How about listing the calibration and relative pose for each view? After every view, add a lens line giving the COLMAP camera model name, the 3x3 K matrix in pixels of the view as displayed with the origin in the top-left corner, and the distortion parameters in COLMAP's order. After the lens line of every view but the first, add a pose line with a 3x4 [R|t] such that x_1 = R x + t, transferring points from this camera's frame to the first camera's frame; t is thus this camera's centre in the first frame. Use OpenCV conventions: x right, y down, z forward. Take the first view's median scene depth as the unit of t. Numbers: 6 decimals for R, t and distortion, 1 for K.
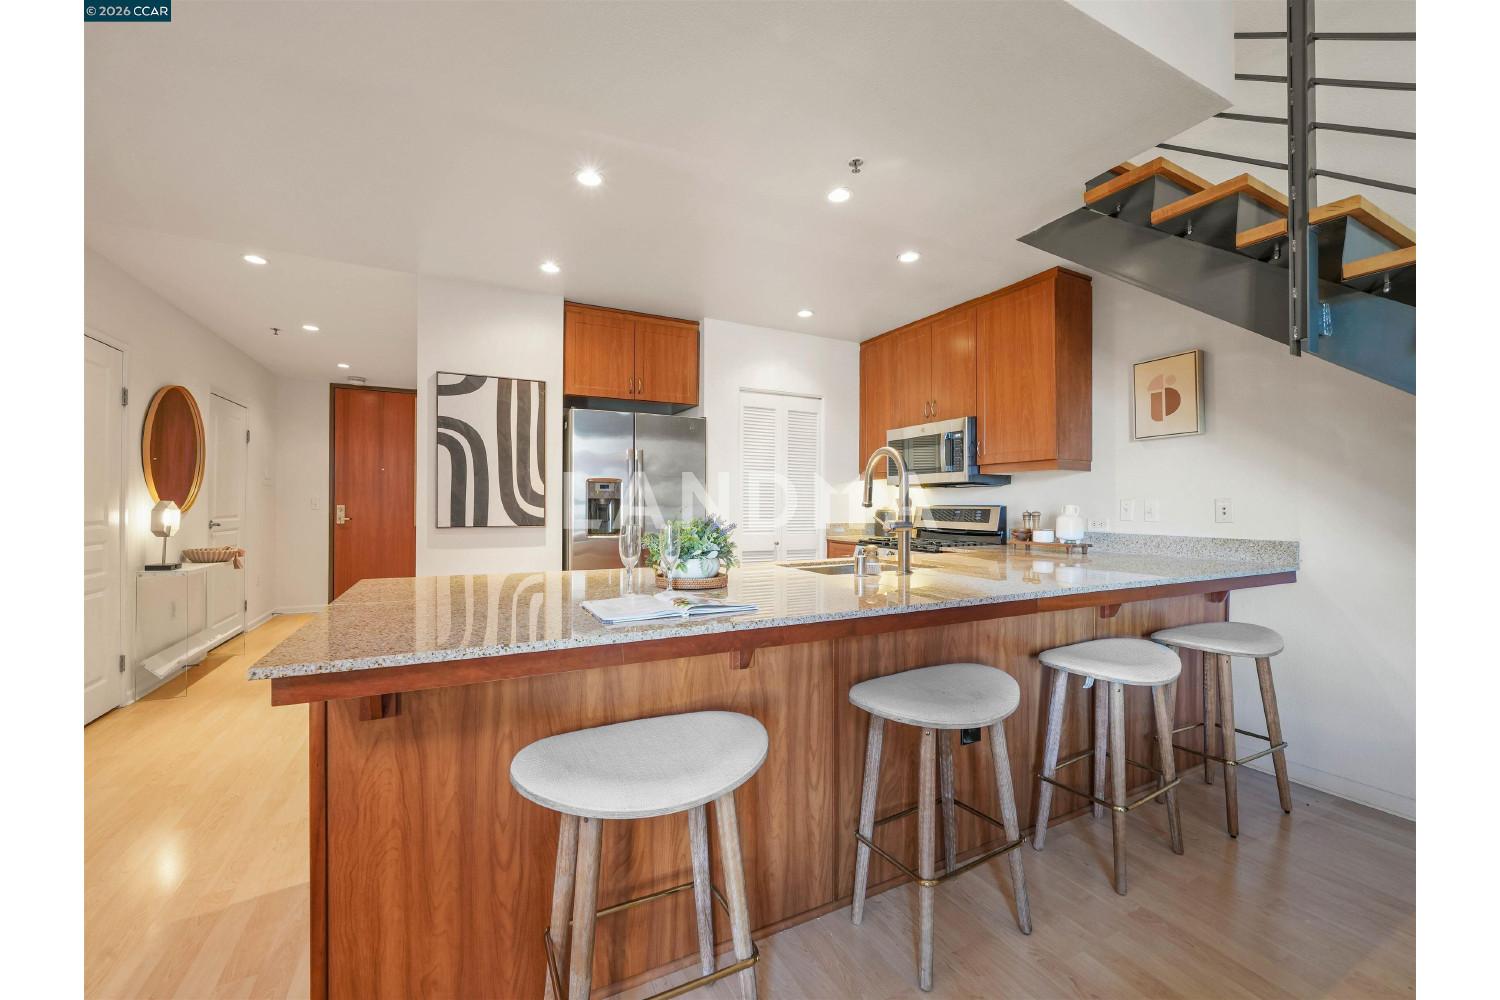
lens RADIAL K [[579.5, 0, 760.2], [0, 579.5, 504.8], [0, 0, 1]] dist [-0.013696, 0.001906]
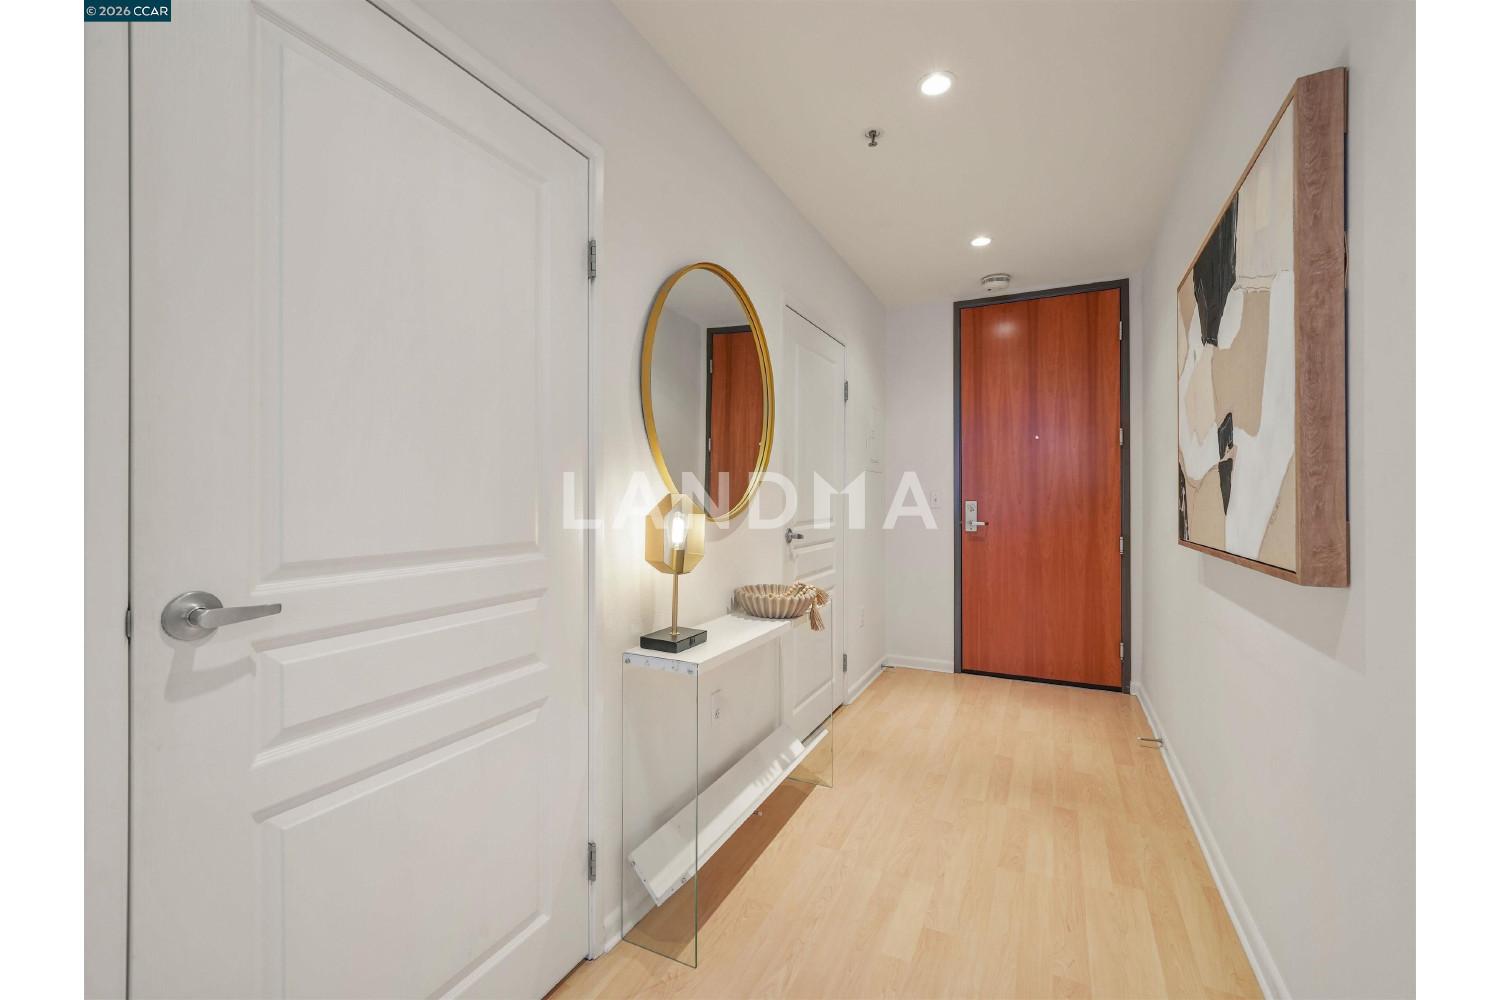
lens RADIAL K [[605.7, 0, 741.0], [0, 605.7, 500.3], [0, 0, 1]] dist [-0.004817, 0.000190]
pose [[0.581548, -0.007202, -0.813480, -0.621604], [0.007098, 0.999968, -0.003779, 0.001311], [0.813481, -0.003576, 0.581580, 0.765497]]
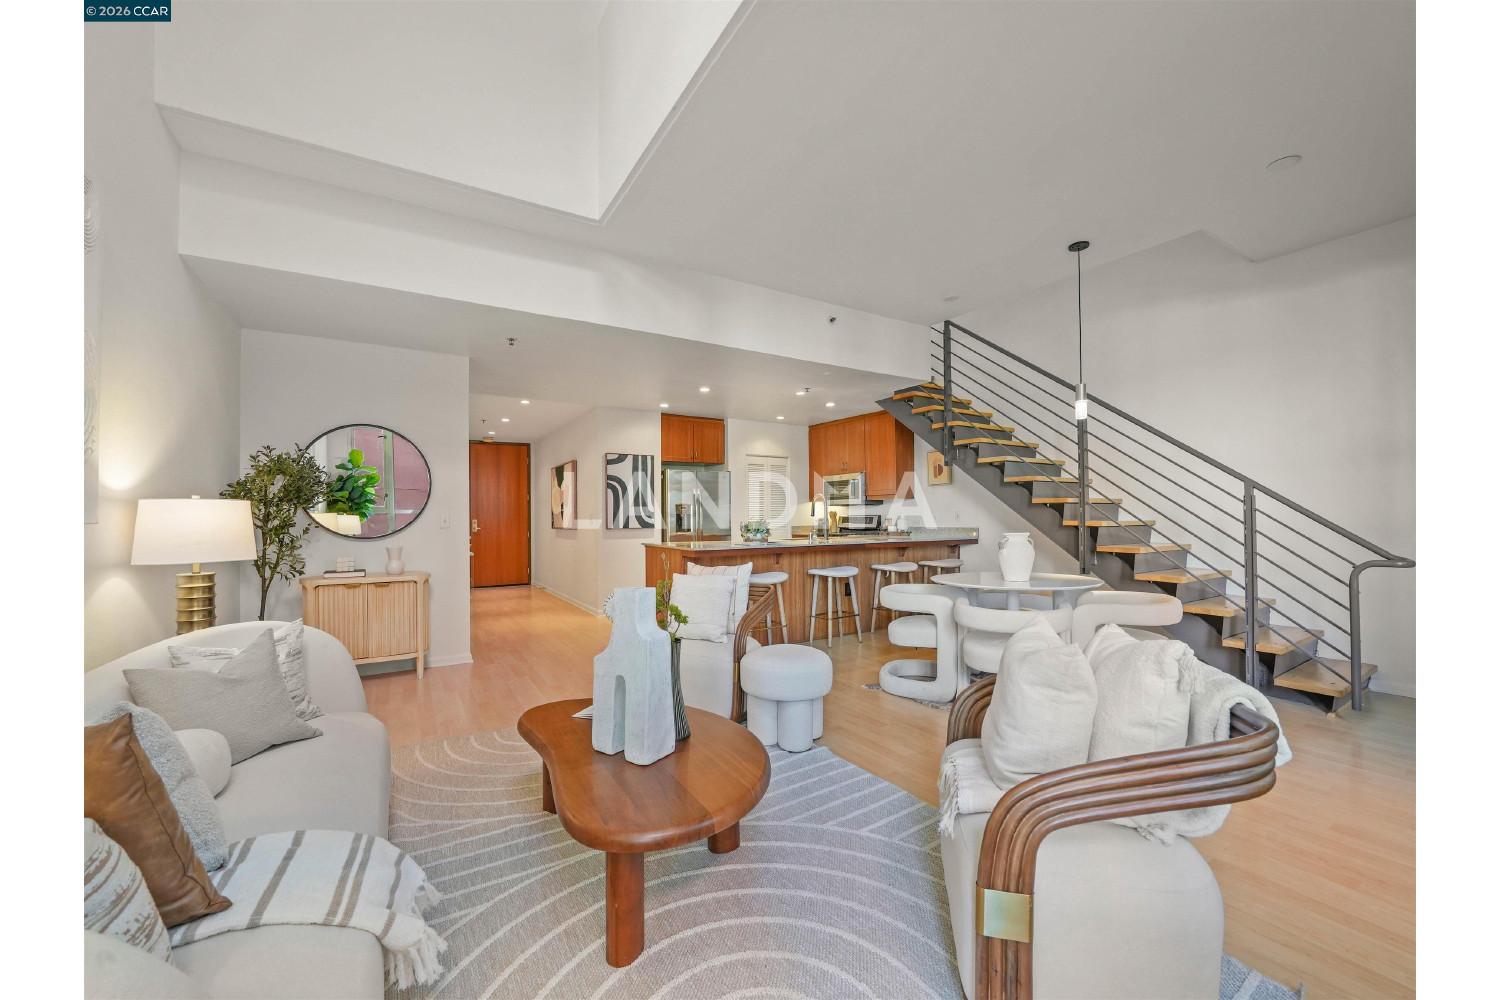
lens RADIAL K [[579.5, 0, 762.4], [0, 579.5, 514.0], [0, 0, 1]] dist [-0.013696, 0.001906]
pose [[0.995504, -0.011042, 0.094078, -0.195452], [0.011500, 0.999925, -0.004325, 0.002121], [-0.094023, 0.005387, 0.995555, -1.068197]]
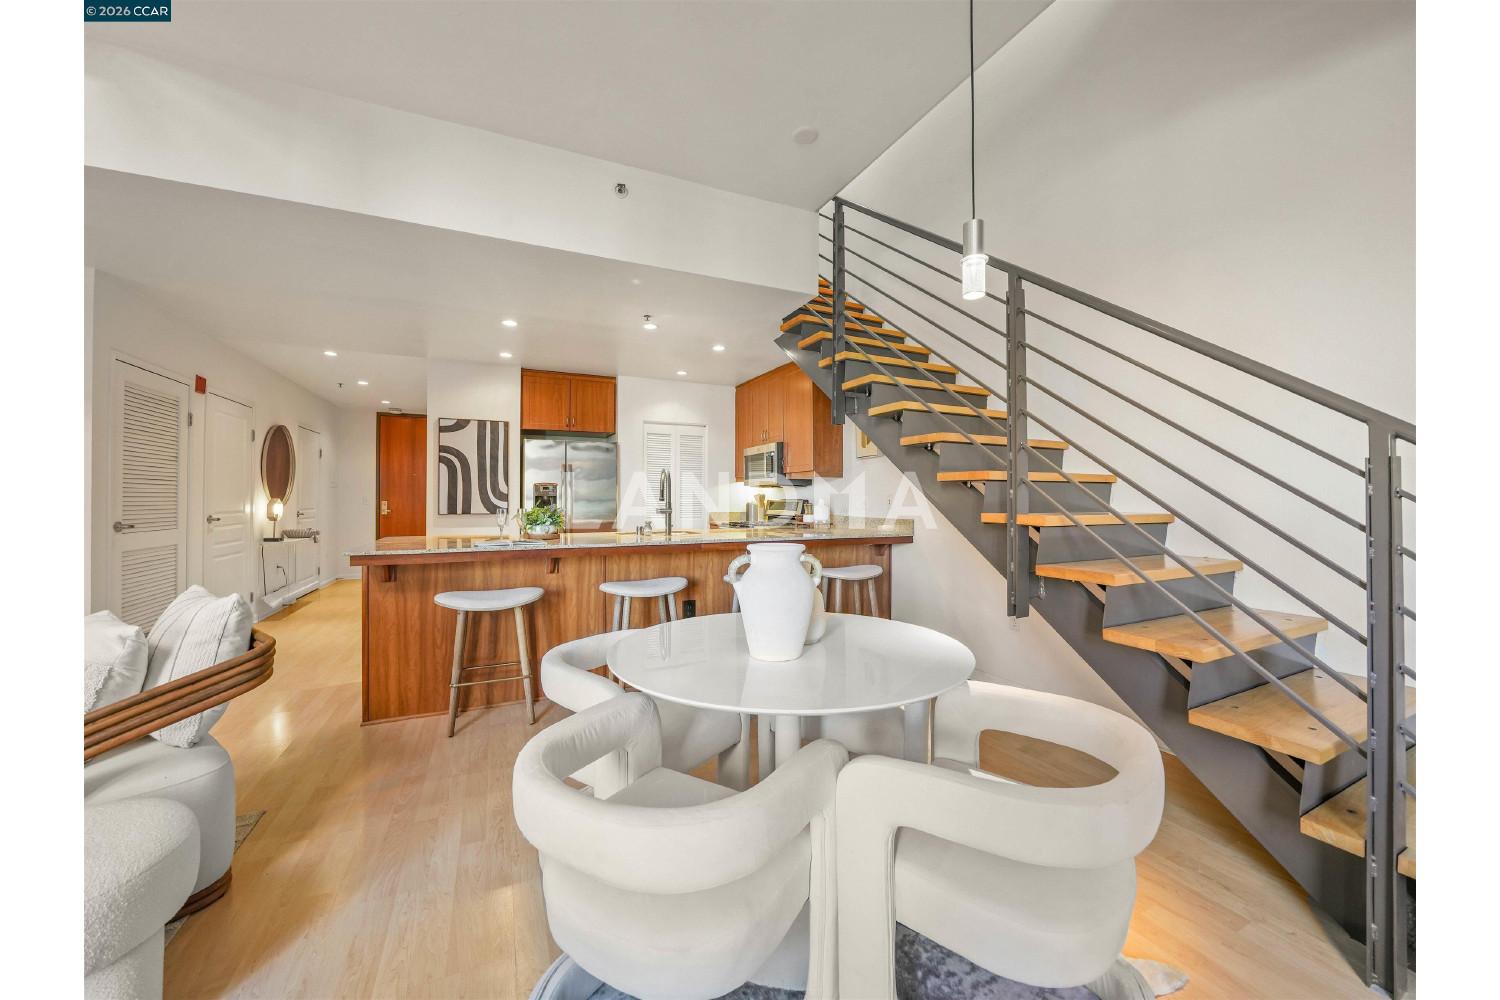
lens RADIAL K [[549.5, 0, 763.4], [0, 549.5, 496.0], [0, 0, 1]] dist [-0.016526, -0.000224]
pose [[0.999547, -0.004193, -0.029814, 0.378962], [0.004006, 0.999972, -0.006318, 0.001389], [0.029839, 0.006196, 0.999536, -0.483819]]
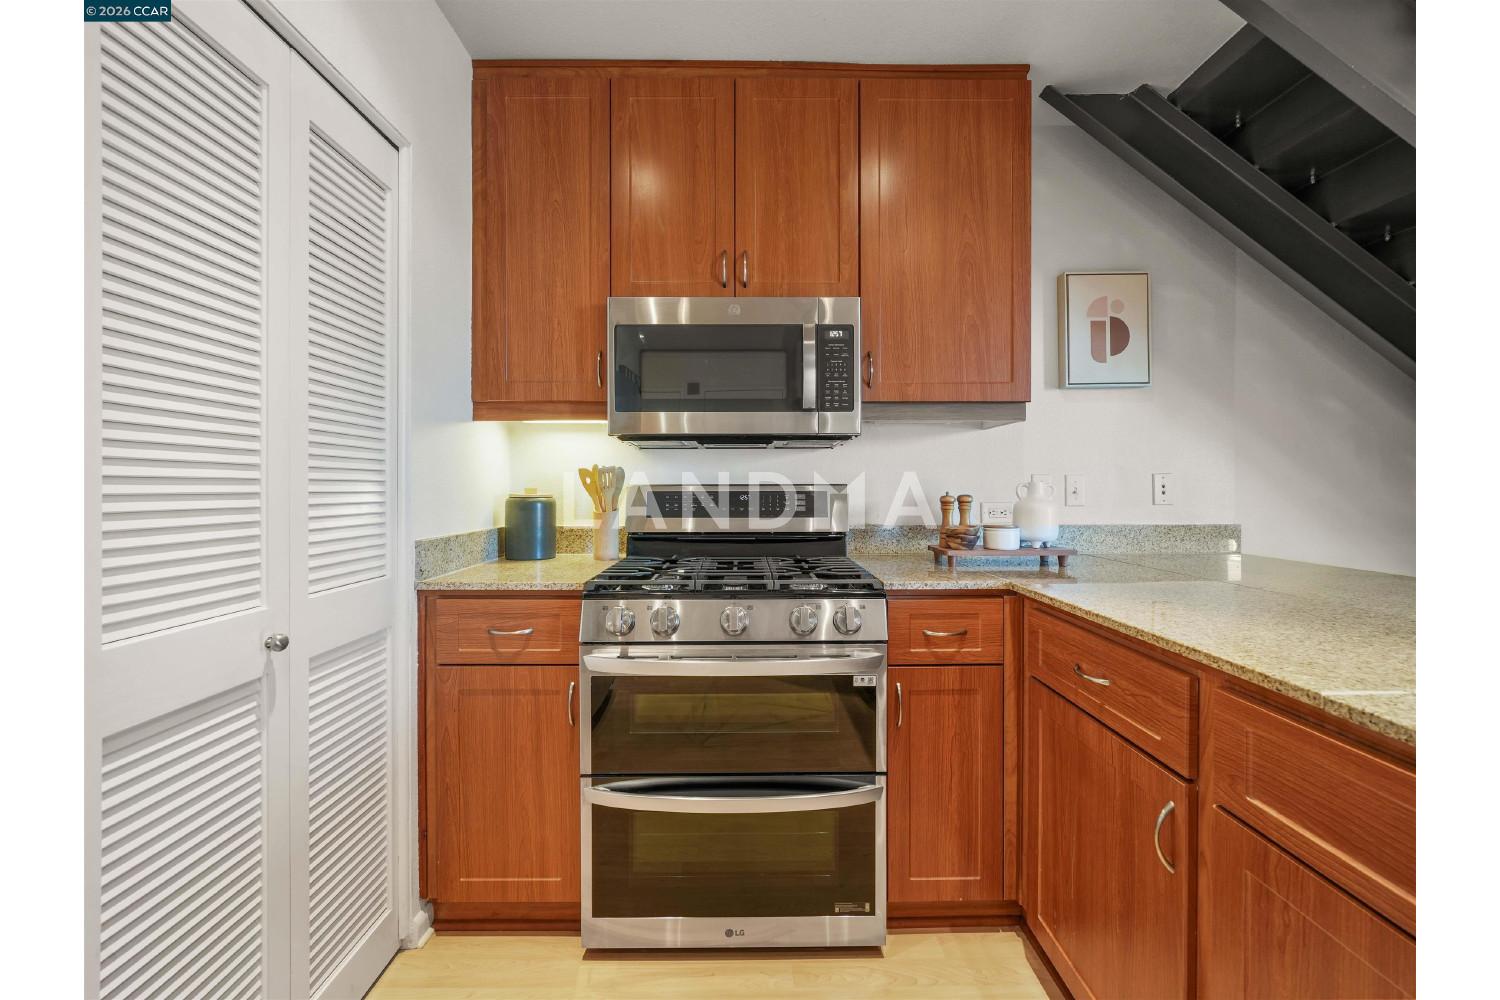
lens RADIAL K [[605.7, 0, 747.0], [0, 605.7, 487.7], [0, 0, 1]] dist [-0.004817, 0.000190]
pose [[0.458948, -0.006363, 0.888441, -0.137403], [0.001633, 0.999979, 0.006318, 0.001831], [-0.888462, -0.001449, 0.458948, 0.890981]]
